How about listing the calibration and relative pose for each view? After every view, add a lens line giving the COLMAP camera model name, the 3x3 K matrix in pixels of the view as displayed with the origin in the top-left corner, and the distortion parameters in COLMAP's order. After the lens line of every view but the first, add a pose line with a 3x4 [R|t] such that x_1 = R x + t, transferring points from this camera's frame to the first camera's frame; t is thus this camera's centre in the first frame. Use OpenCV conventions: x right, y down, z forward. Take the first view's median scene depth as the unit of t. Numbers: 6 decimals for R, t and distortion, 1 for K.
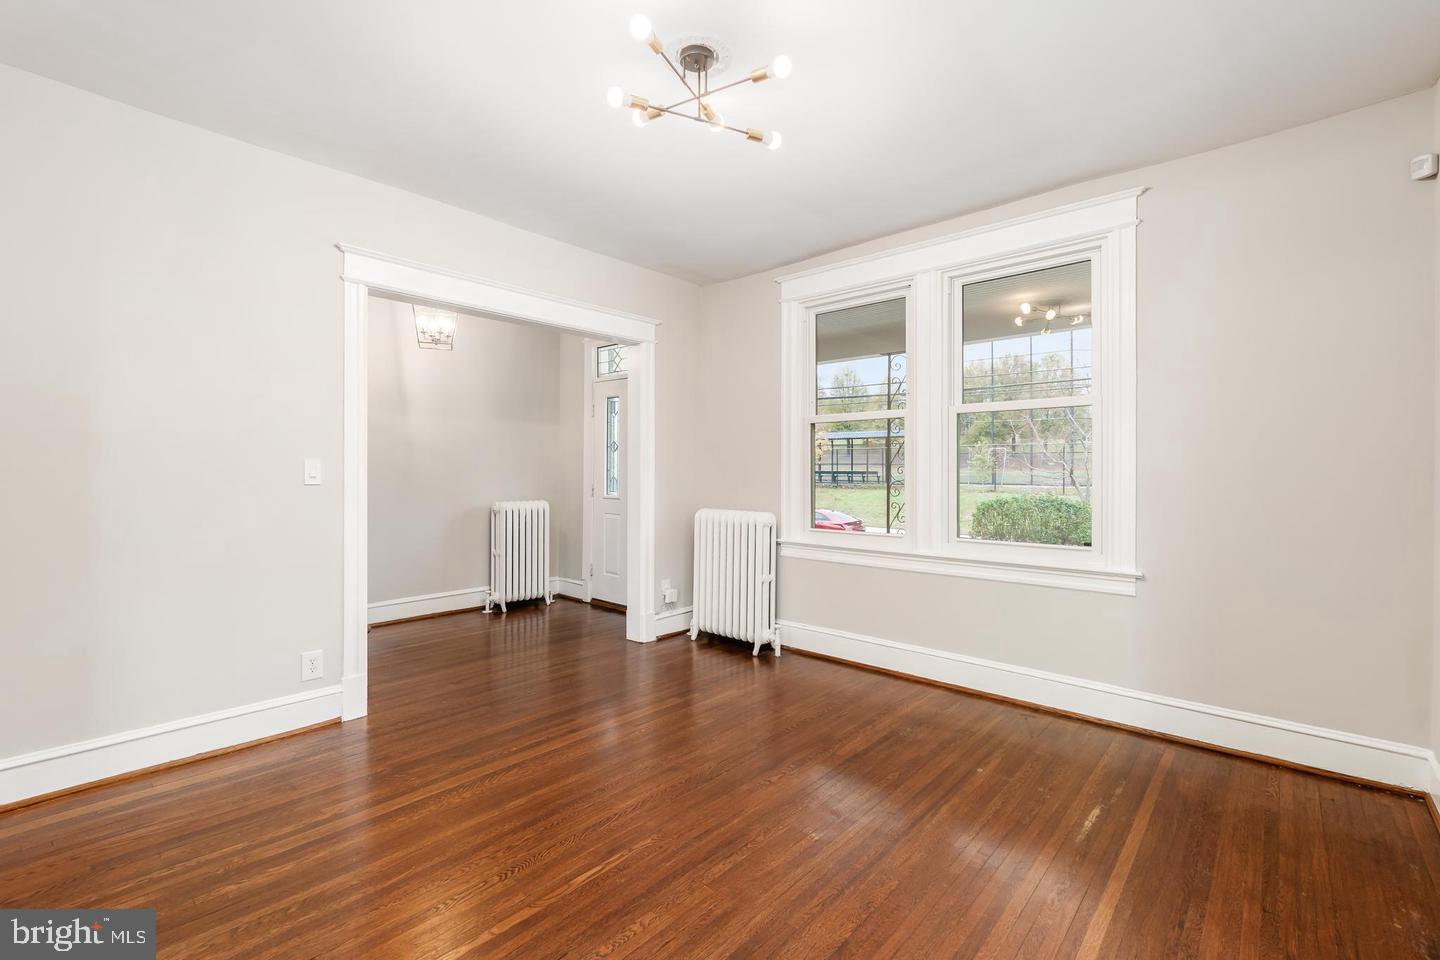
lens RADIAL K [[625.2, 0, 710.2], [0, 625.2, 476.1], [0, 0, 1]] dist [0.000090, -0.000024]
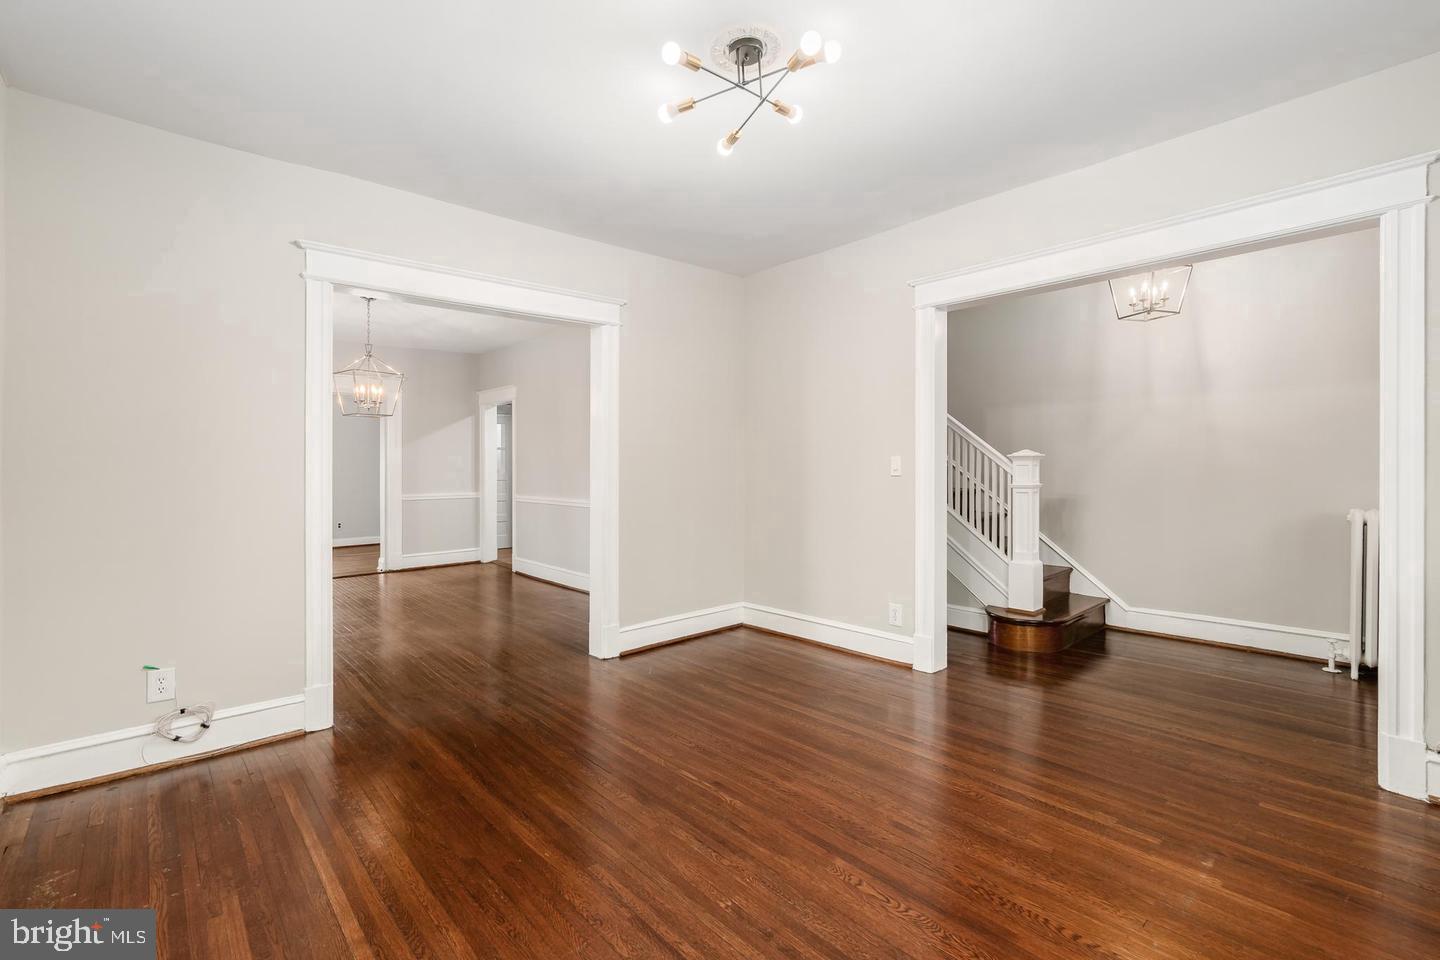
lens RADIAL K [[625.2, 0, 712.6], [0, 625.2, 476.9], [0, 0, 1]] dist [0.000090, -0.000024]
pose [[-0.090072, 0.010517, -0.995880, 0.782577], [0.002022, 0.999944, 0.010377, 0.001580], [0.995933, -0.001079, -0.090088, 0.838071]]
